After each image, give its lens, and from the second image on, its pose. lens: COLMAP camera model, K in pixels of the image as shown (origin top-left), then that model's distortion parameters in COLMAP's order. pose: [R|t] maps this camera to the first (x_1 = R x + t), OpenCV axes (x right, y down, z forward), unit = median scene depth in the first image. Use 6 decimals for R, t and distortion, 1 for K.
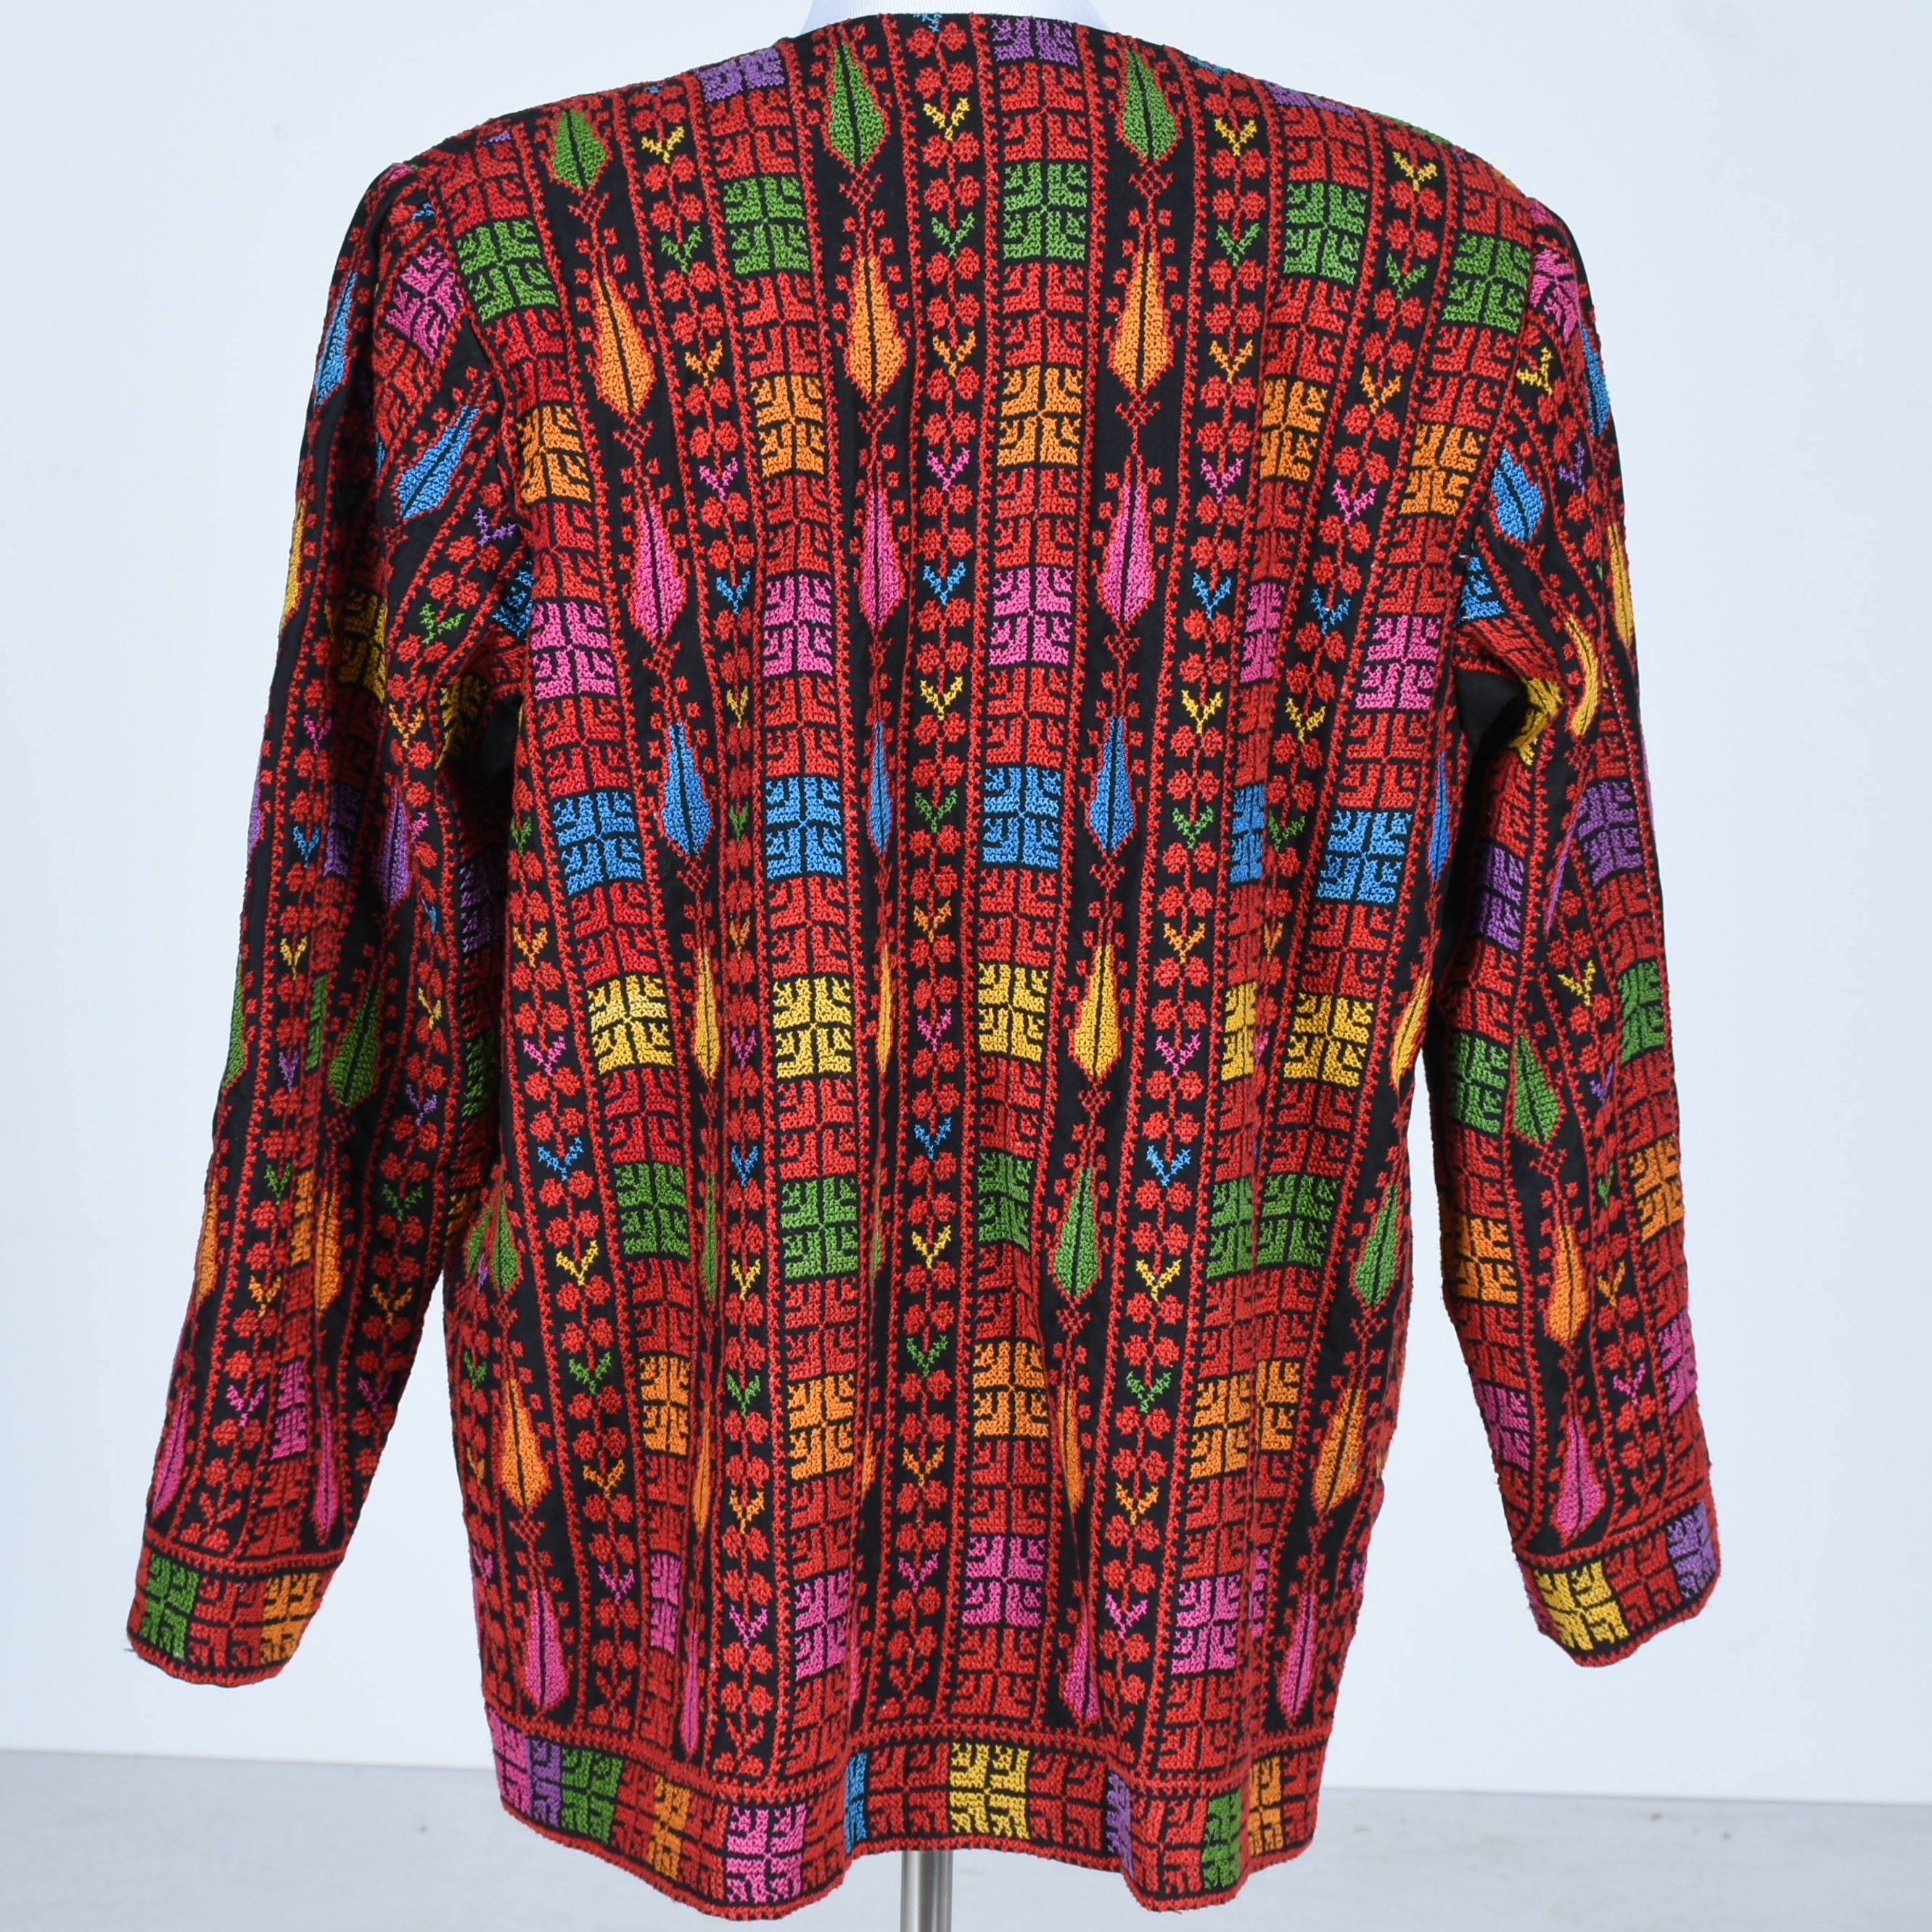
lens RADIAL K [[5817.3, 0, 963.5], [0, 5817.3, 965.4], [0, 0, 1]] dist [-0.163838, 0.000000]
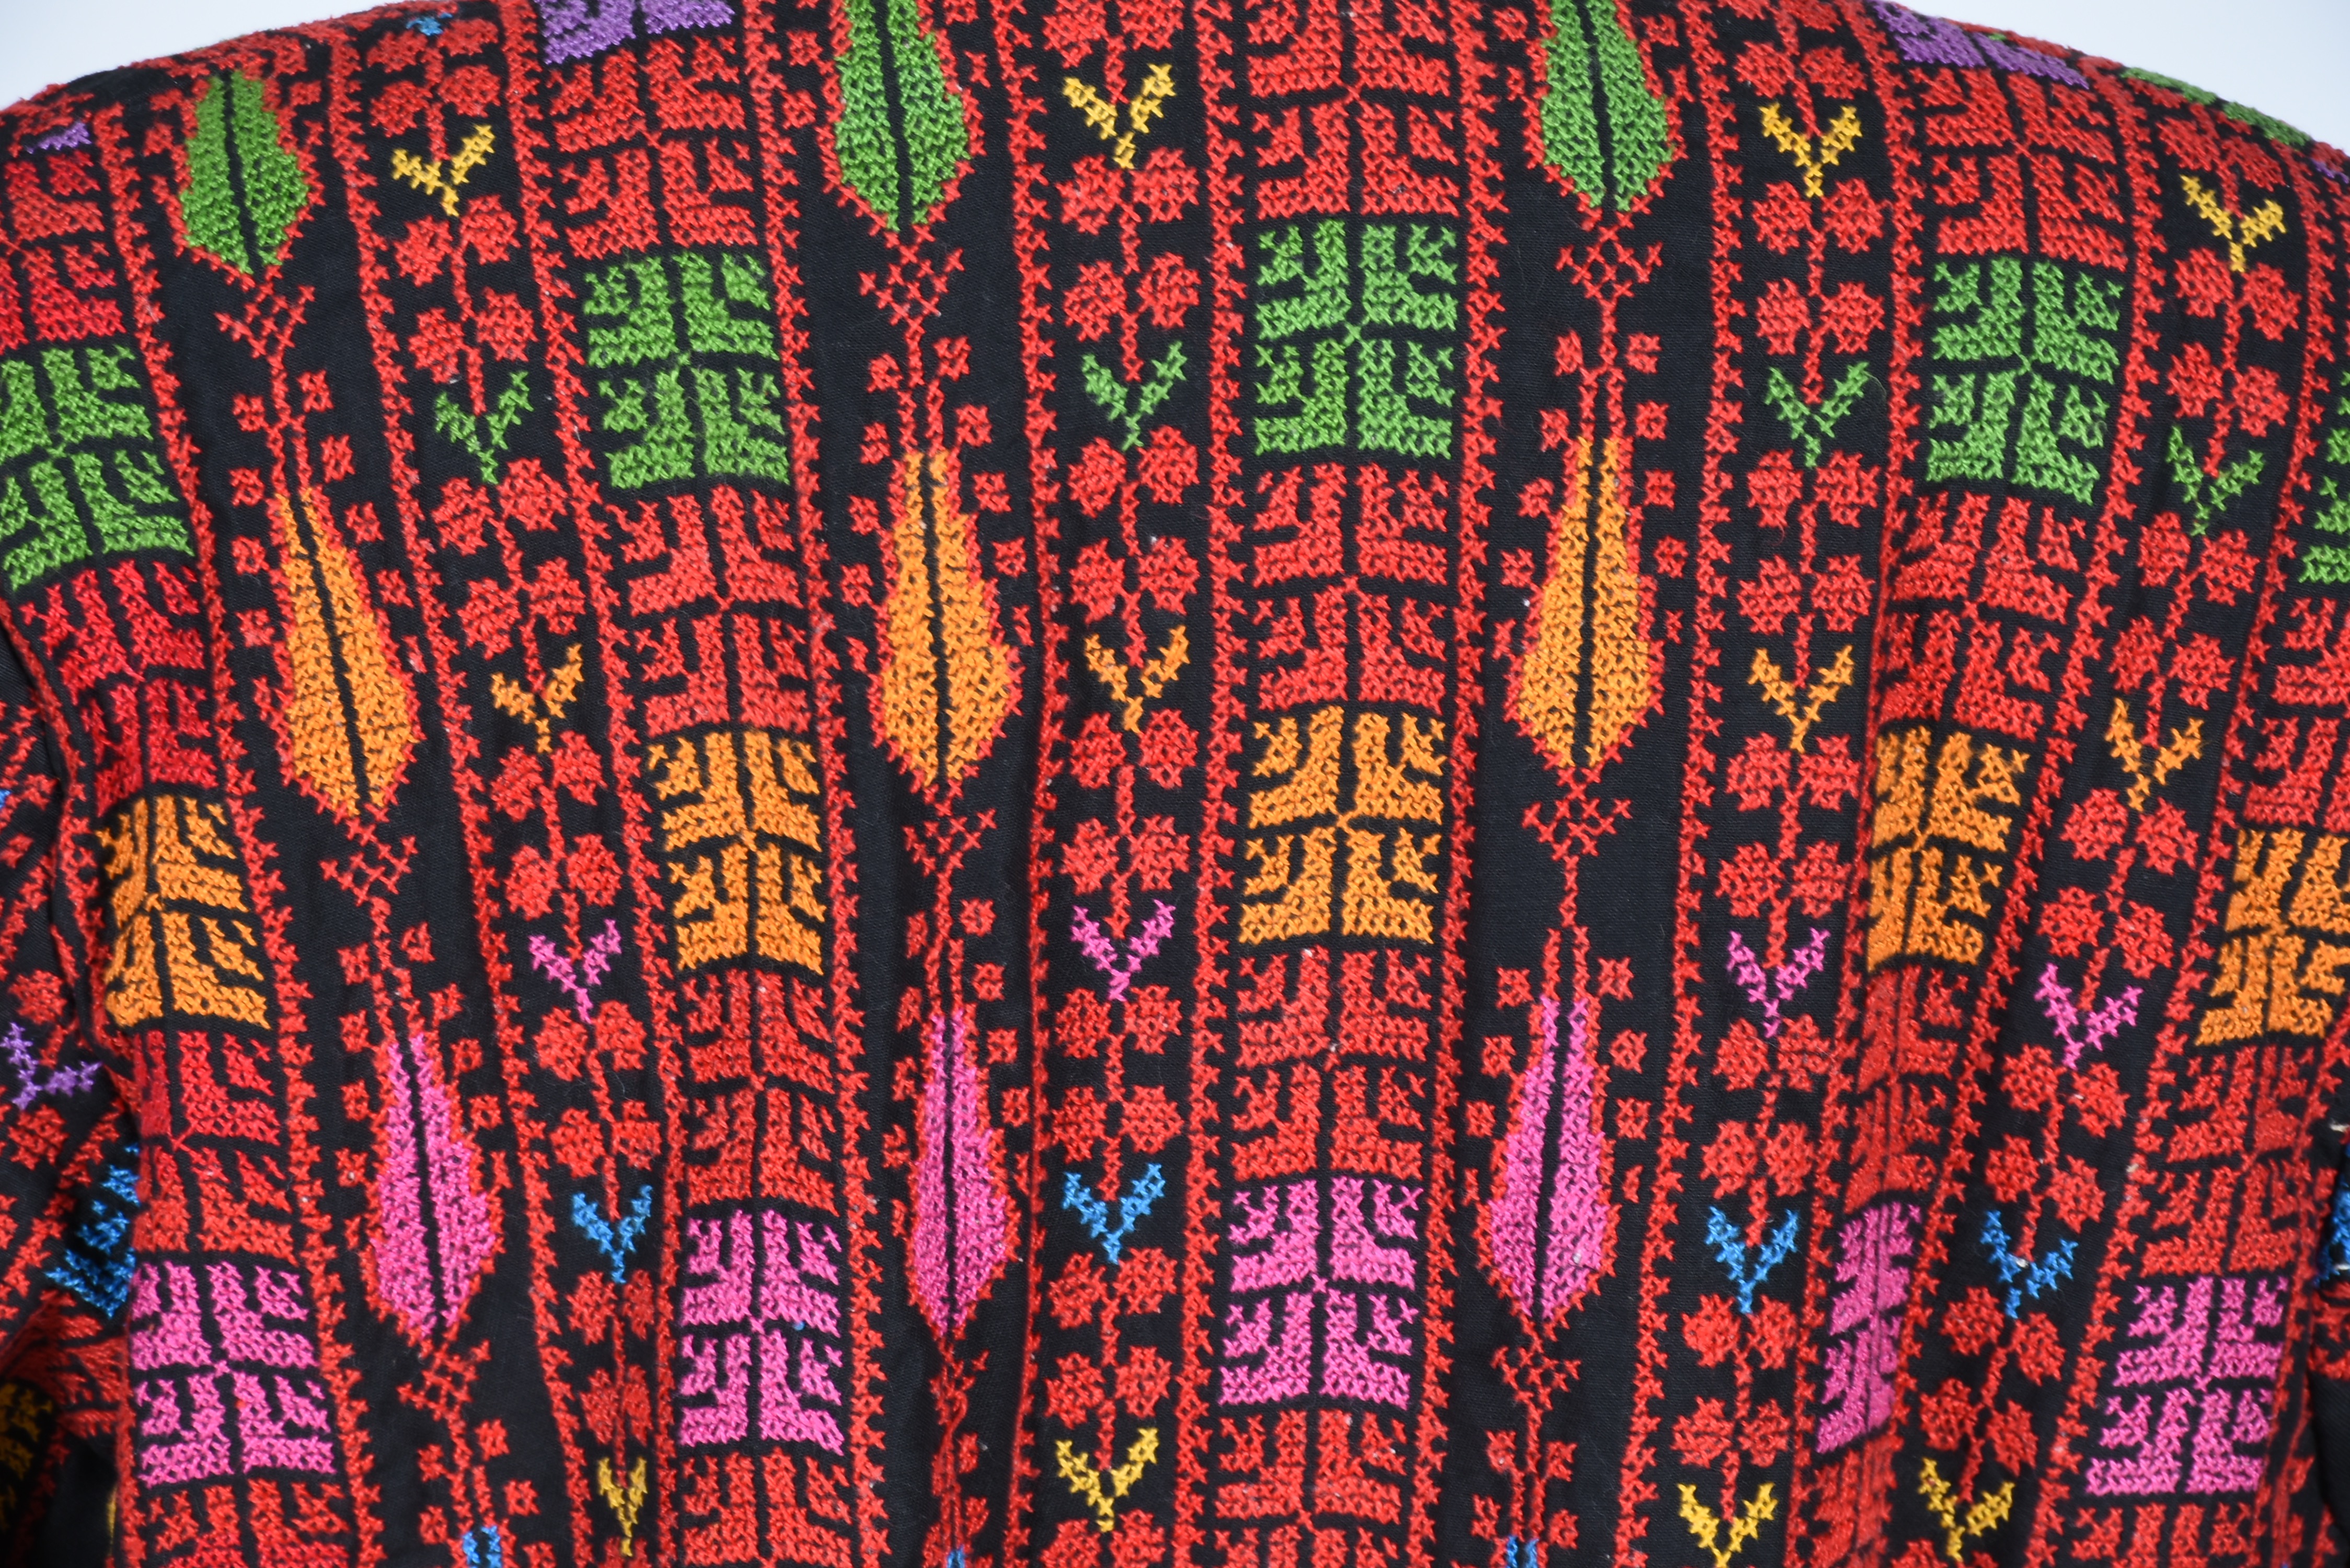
lens RADIAL K [[8586.8, 0, 1178.7], [0, 8586.8, 784.4], [0, 0, 1]] dist [-0.119878, 0.000000]
pose [[0.999966, 0.002389, -0.007891, 0.006257], [-0.002407, 0.999995, -0.002225, -0.095935], [0.007885, 0.002244, 0.999966, 0.381384]]
